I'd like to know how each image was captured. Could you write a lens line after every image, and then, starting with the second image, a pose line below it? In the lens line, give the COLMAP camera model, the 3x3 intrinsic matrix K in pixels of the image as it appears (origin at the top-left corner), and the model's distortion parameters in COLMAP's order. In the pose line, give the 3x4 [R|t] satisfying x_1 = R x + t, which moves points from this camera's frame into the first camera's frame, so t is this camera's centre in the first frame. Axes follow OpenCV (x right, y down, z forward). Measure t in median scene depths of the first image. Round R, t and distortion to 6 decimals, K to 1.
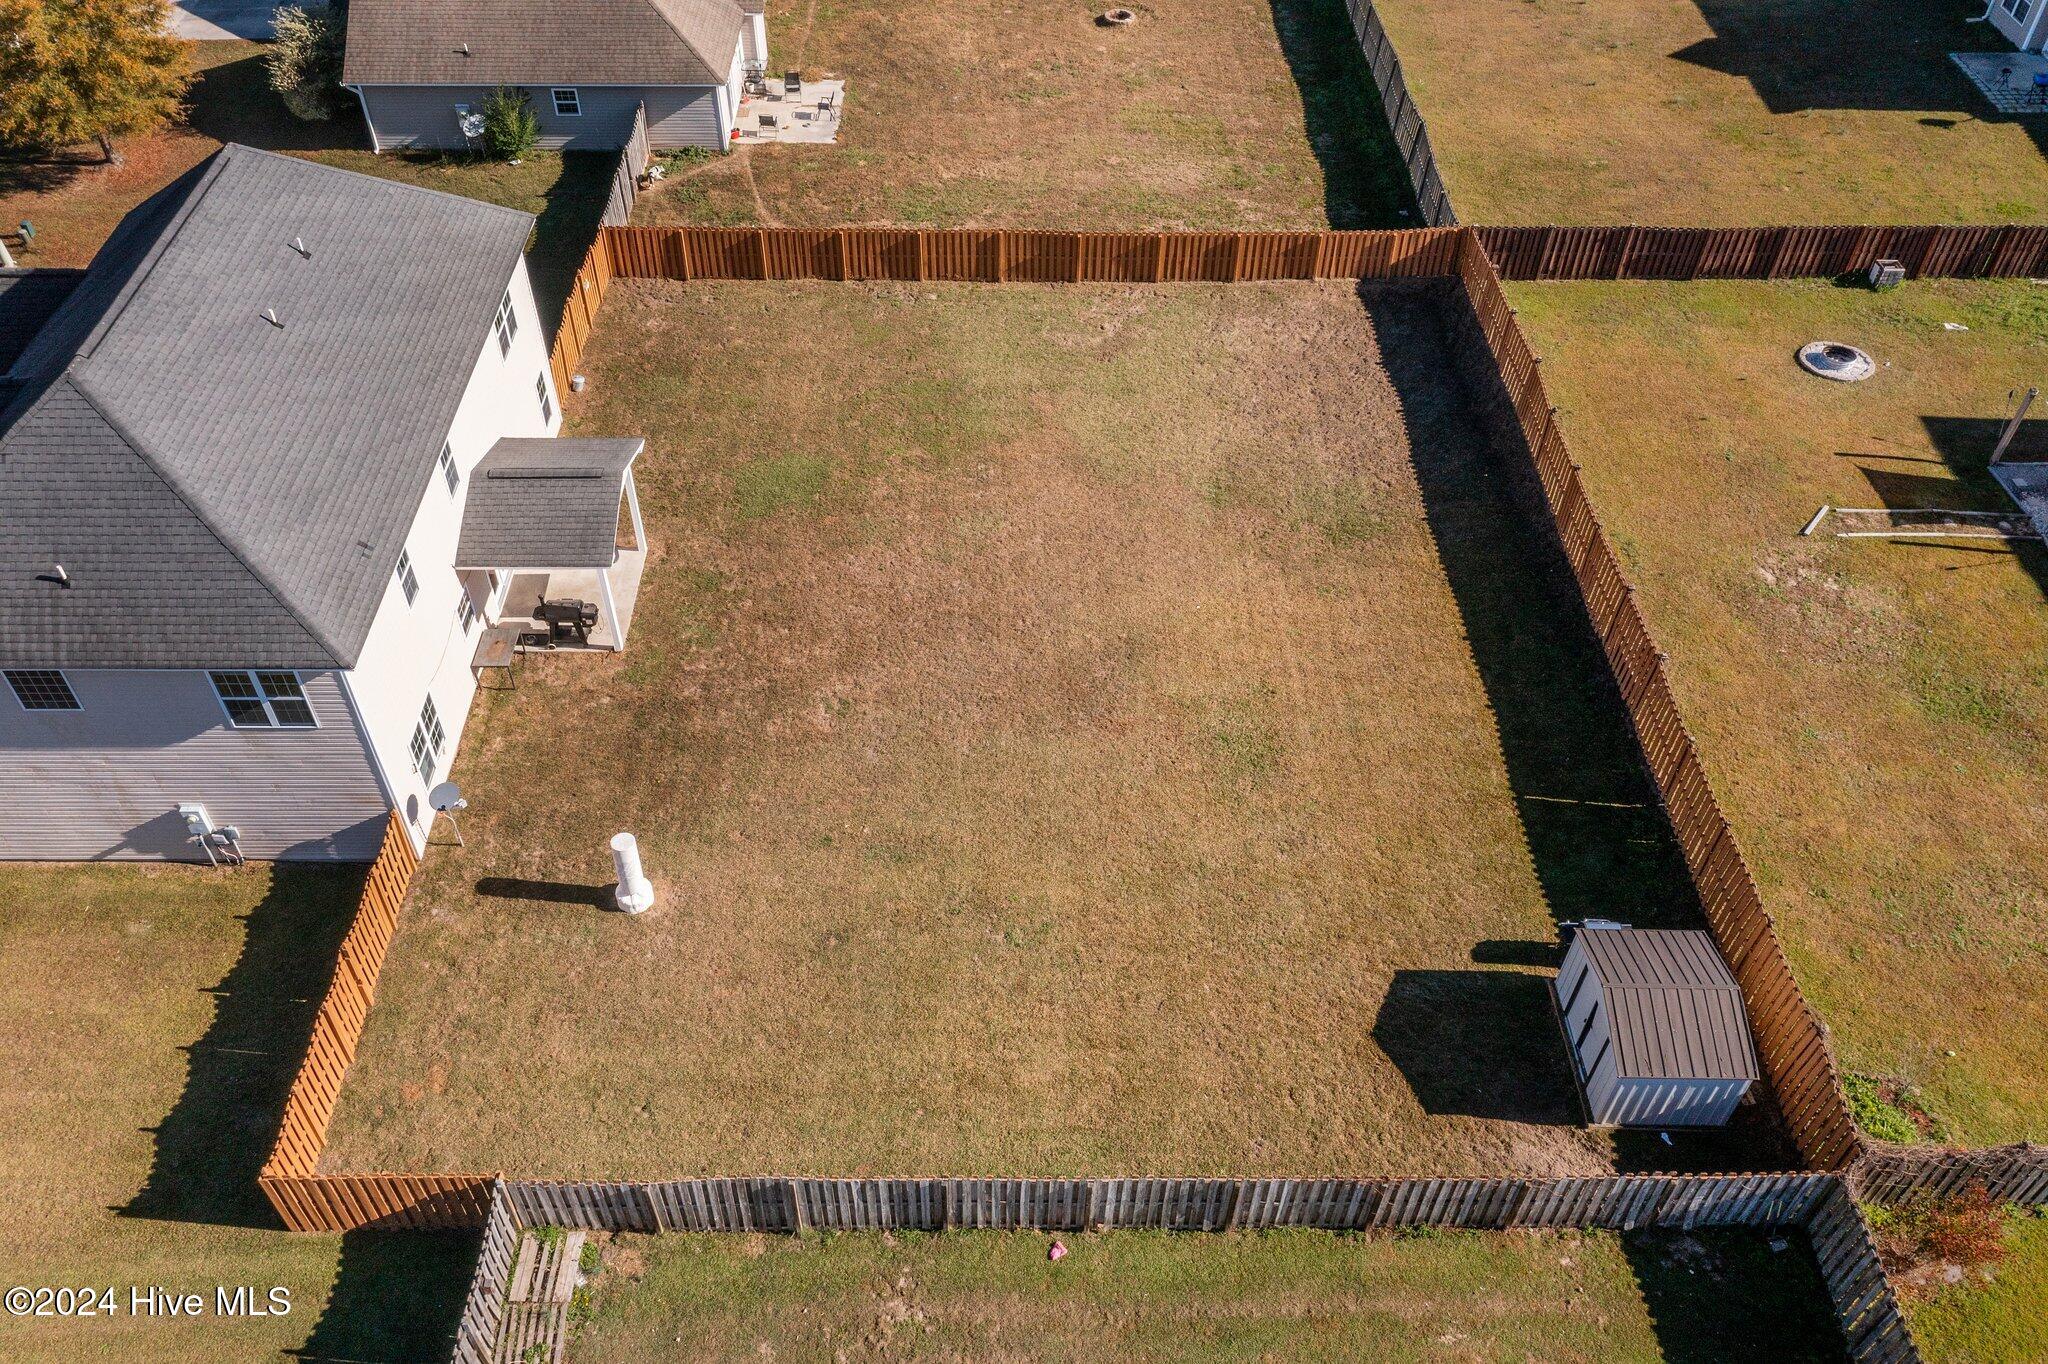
lens RADIAL K [[1624.8, 0, 1014.5], [0, 1624.8, 674.8], [0, 0, 1]] dist [-0.009811, 0.011672]
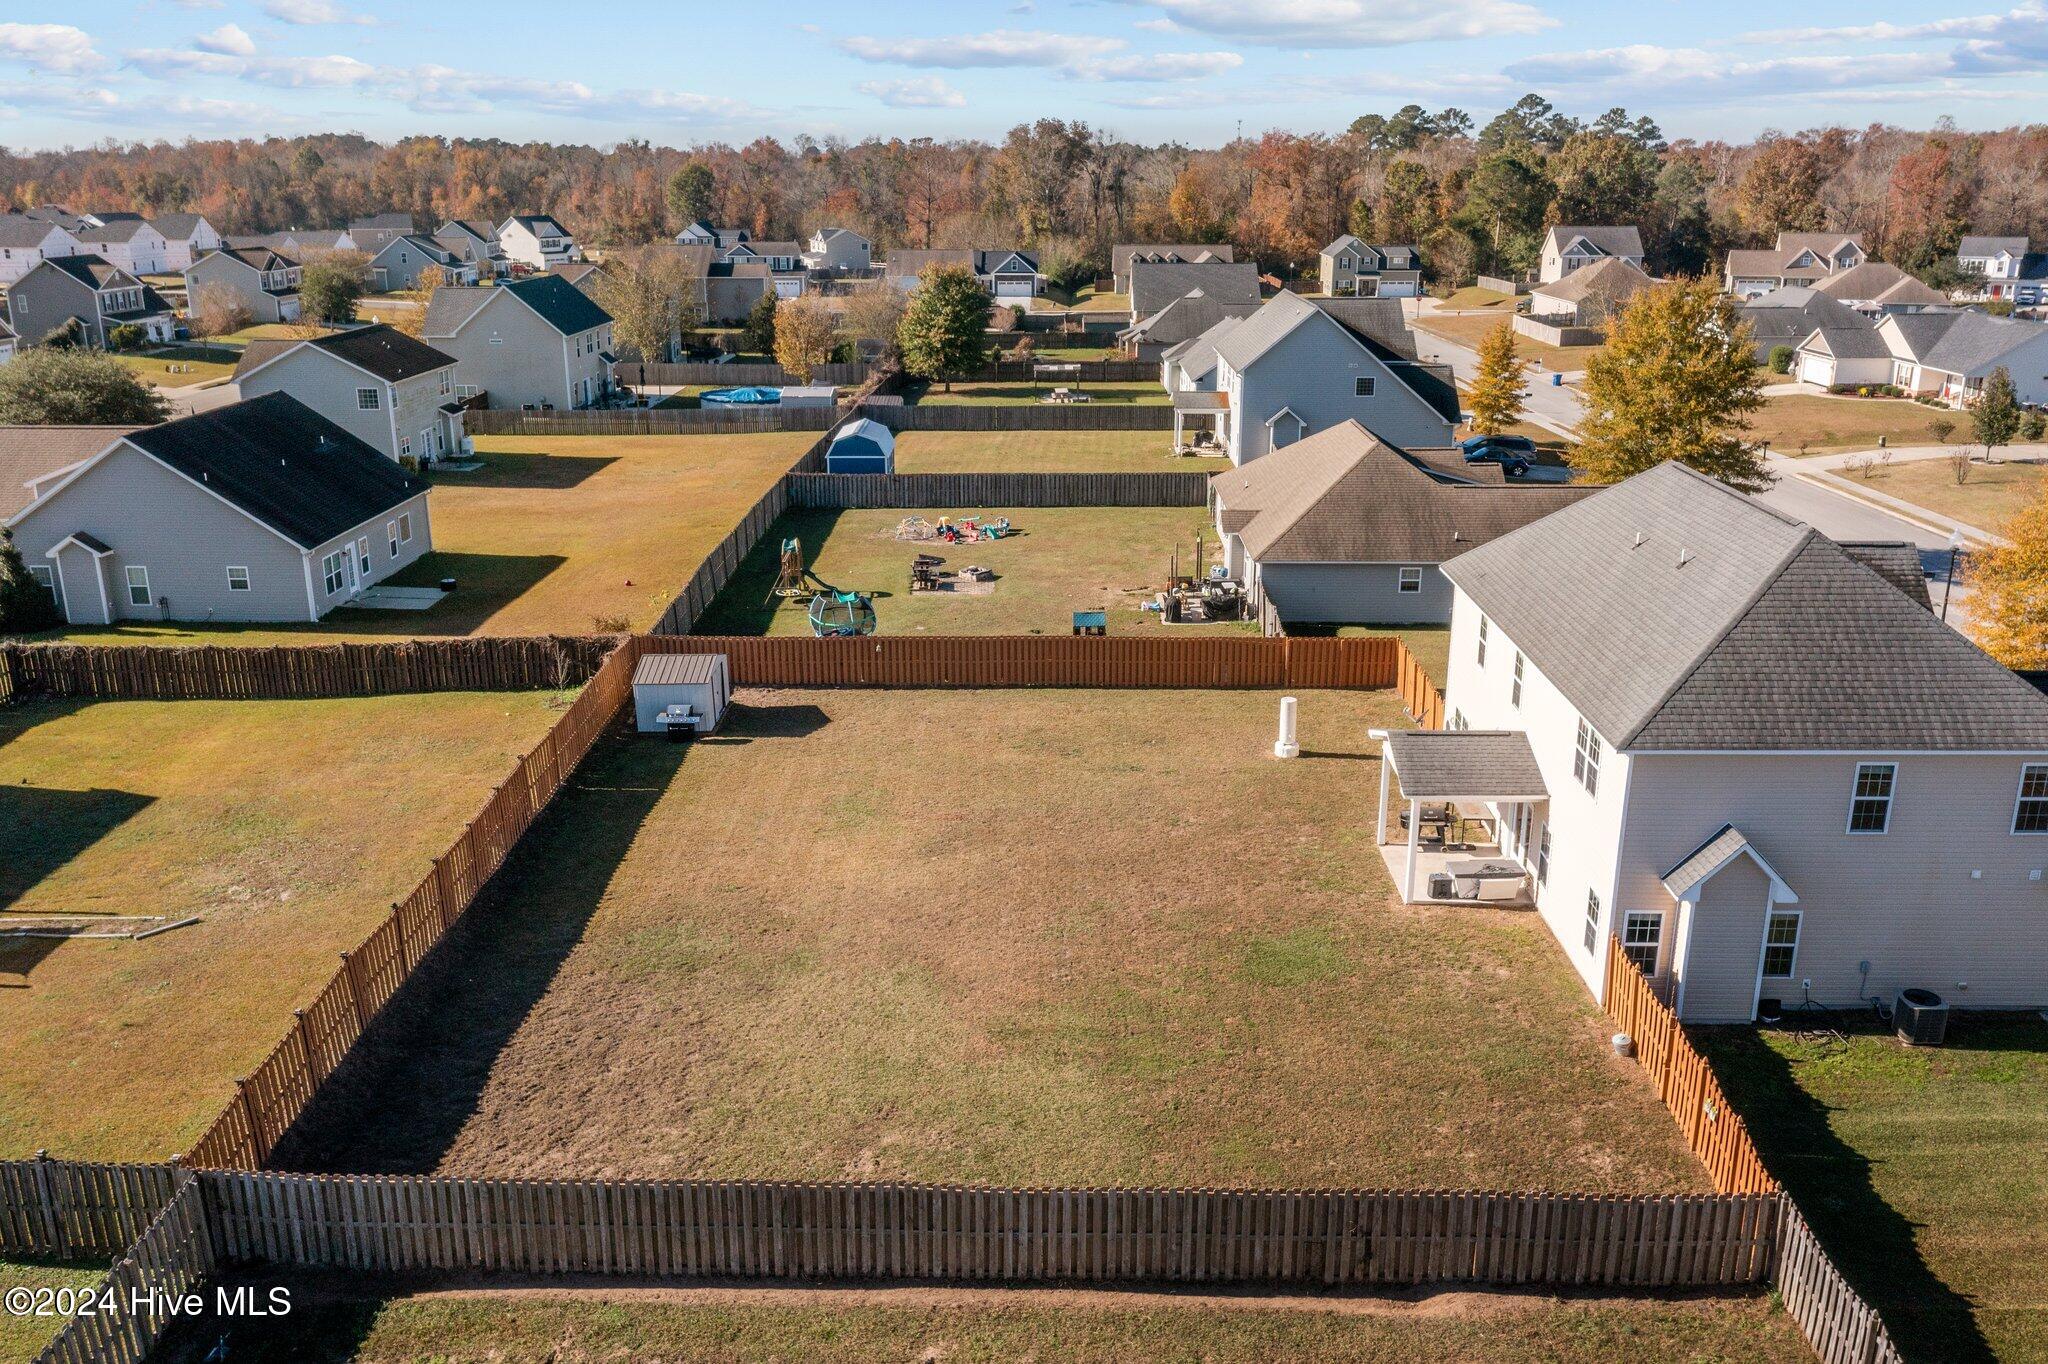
lens RADIAL K [[1657.5, 0, 1032.3], [0, 1657.5, 679.9], [0, 0, 1]] dist [0.010602, -0.007818]
pose [[-0.999785, -0.011981, 0.016936, -0.020190], [0.009363, 0.467894, 0.883735, -1.250898], [-0.018513, 0.883704, -0.467681, 1.645462]]
